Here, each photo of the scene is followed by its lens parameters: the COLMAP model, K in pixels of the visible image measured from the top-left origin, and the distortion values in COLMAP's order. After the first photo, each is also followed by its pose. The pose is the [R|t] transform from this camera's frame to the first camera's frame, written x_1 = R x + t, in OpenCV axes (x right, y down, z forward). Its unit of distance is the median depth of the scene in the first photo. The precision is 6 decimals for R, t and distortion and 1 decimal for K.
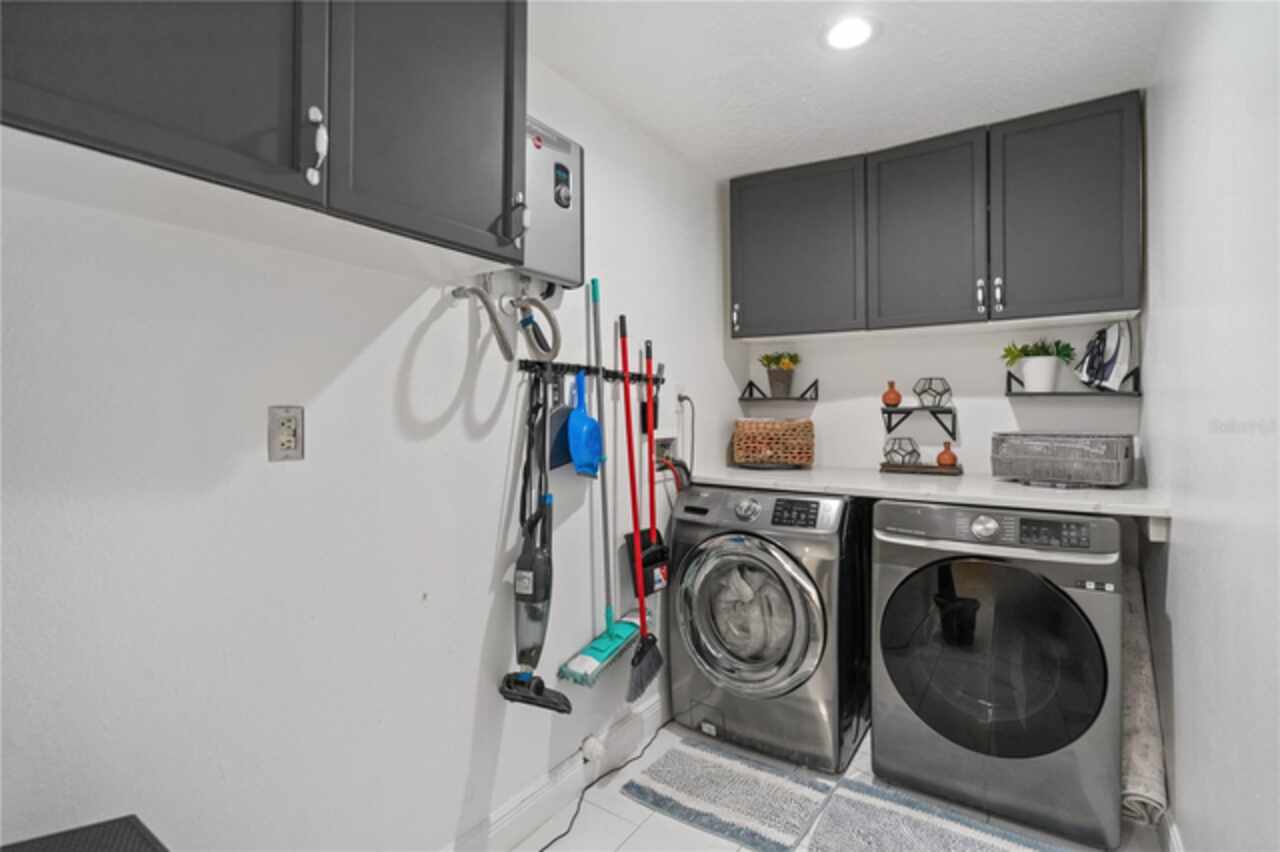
lens RADIAL K [[616.9, 0, 642.2], [0, 616.9, 411.1], [0, 0, 1]] dist [-0.001049, 0.001963]
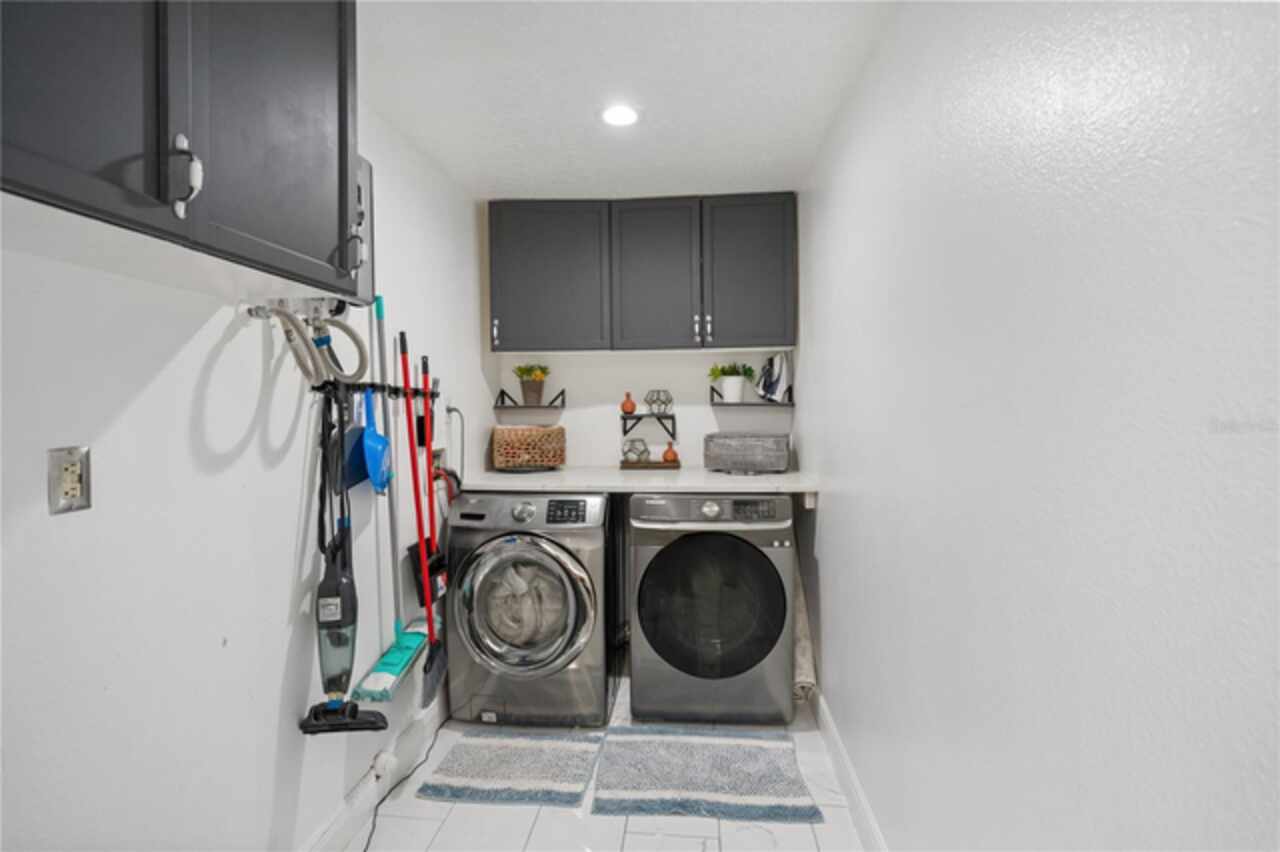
lens RADIAL K [[616.9, 0, 642.2], [0, 616.9, 411.1], [0, 0, 1]] dist [-0.001049, 0.001963]
pose [[0.876565, -0.015629, 0.481030, -0.182265], [0.007873, 0.999804, 0.018140, -0.041983], [-0.481219, -0.012114, 0.876516, -0.076509]]
